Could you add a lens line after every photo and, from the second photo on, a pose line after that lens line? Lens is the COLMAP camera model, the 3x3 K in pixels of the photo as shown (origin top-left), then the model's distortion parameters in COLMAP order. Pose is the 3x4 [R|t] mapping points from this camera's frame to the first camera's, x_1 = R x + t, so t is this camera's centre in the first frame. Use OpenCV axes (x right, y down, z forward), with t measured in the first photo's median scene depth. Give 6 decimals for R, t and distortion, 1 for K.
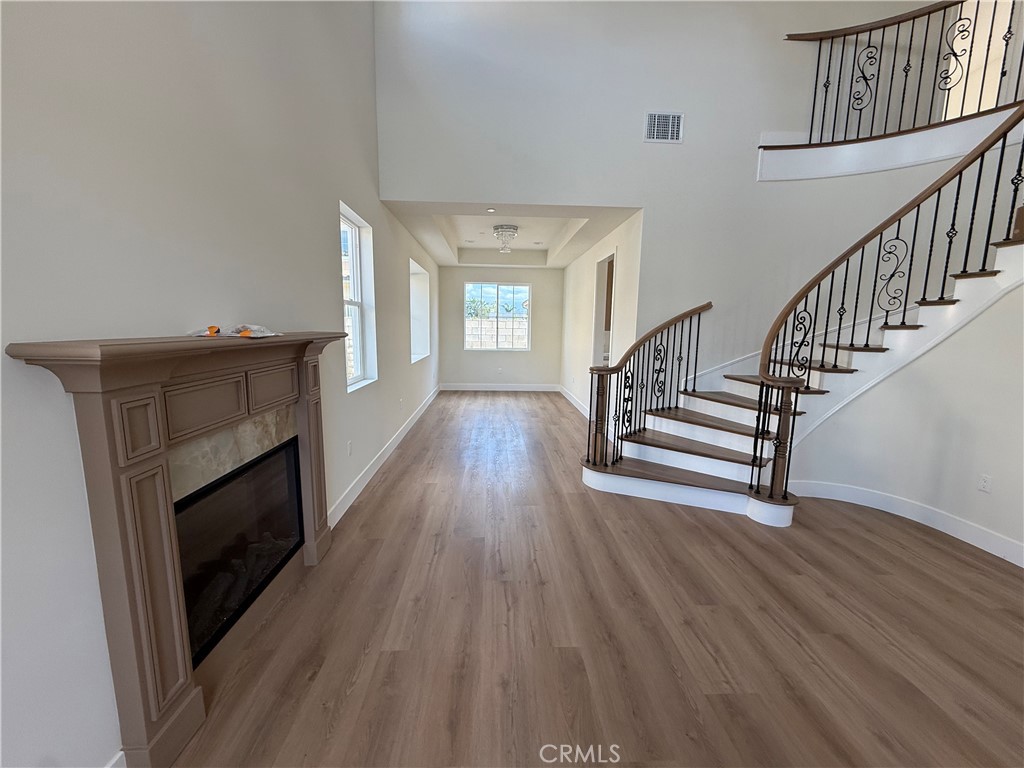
lens RADIAL K [[407.4, 0, 506.8], [0, 407.4, 381.7], [0, 0, 1]] dist [-0.001147, 0.000633]
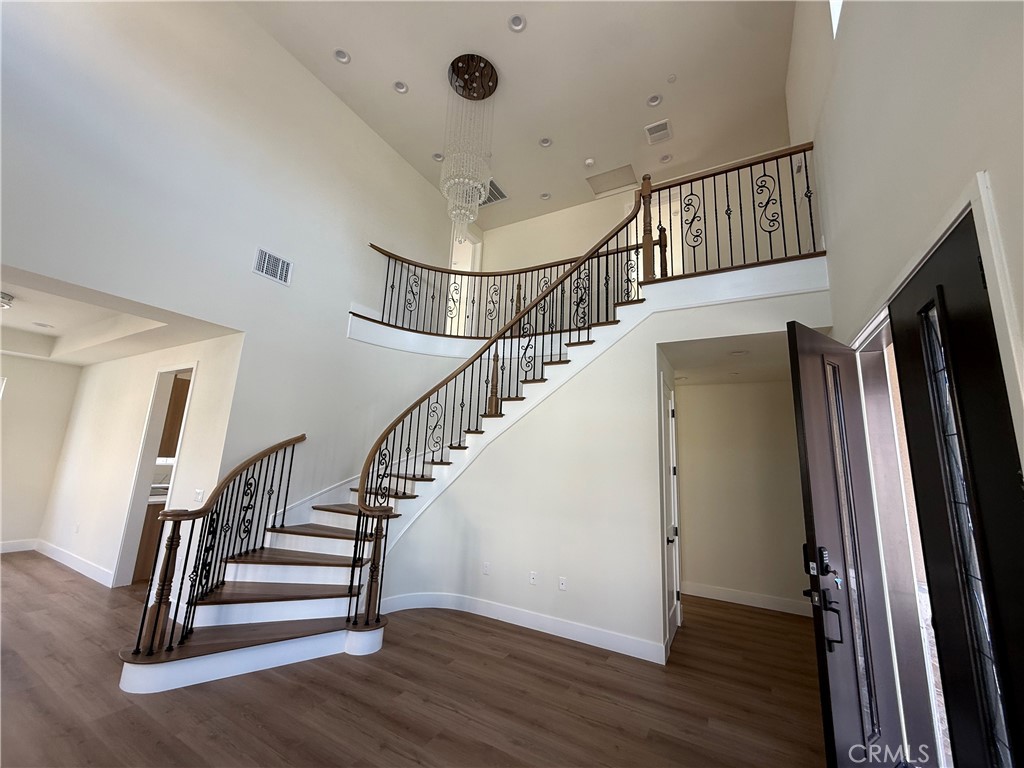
lens RADIAL K [[407.4, 0, 510.3], [0, 407.4, 381.7], [0, 0, 1]] dist [-0.001147, 0.000633]
pose [[0.528032, 0.172066, 0.831610, -0.137122], [0.078496, 0.965177, -0.249543, -0.032030], [-0.845589, 0.197045, 0.496138, 0.022012]]
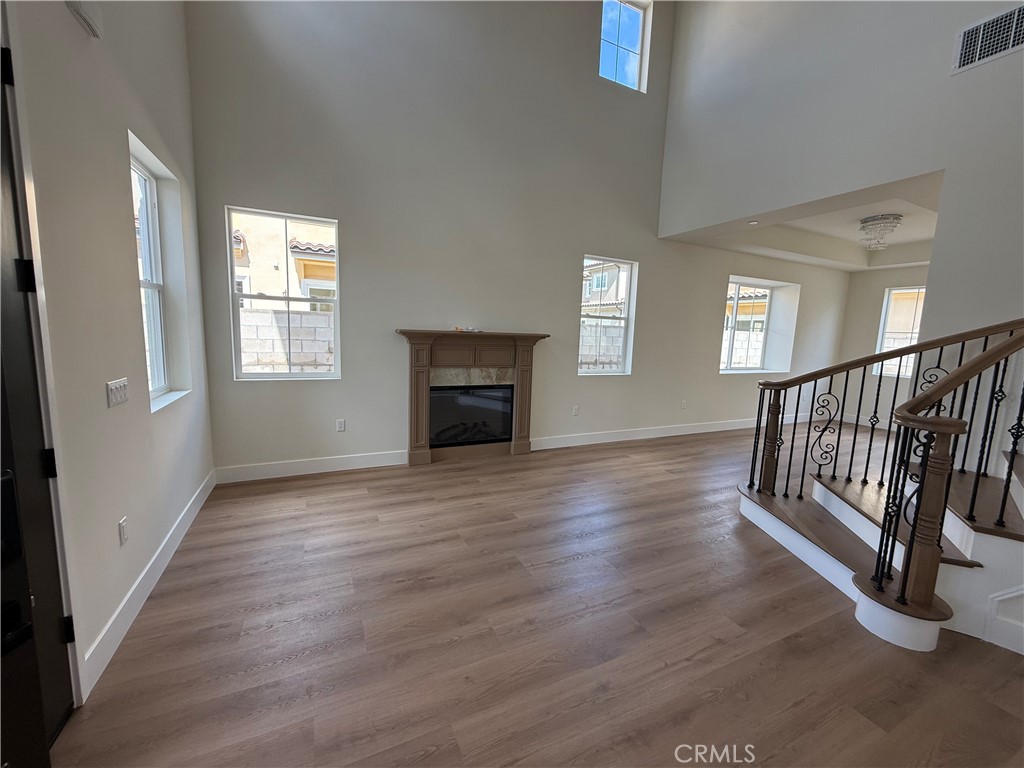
lens RADIAL K [[407.4, 0, 511.7], [0, 407.4, 384.1], [0, 0, 1]] dist [-0.001147, 0.000633]
pose [[0.395407, 0.124025, -0.910094, 0.884557], [-0.159342, 0.985080, 0.065015, 0.000596], [0.904579, 0.119309, 0.409270, 0.119082]]
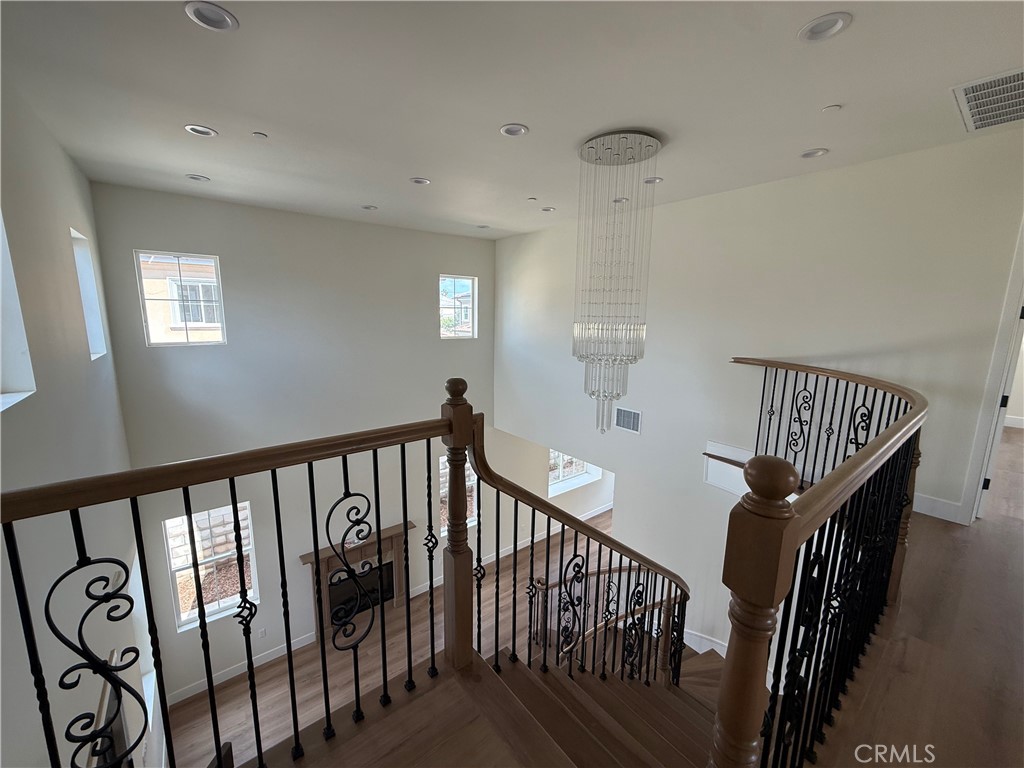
lens RADIAL K [[407.4, 0, 518.7], [0, 407.4, 381.5], [0, 0, 1]] dist [-0.001147, 0.000633]
pose [[0.596667, 0.134619, -0.791117, 1.379967], [-0.118254, 0.989816, 0.079242, -0.949957], [0.793728, 0.046272, 0.606510, -0.036272]]
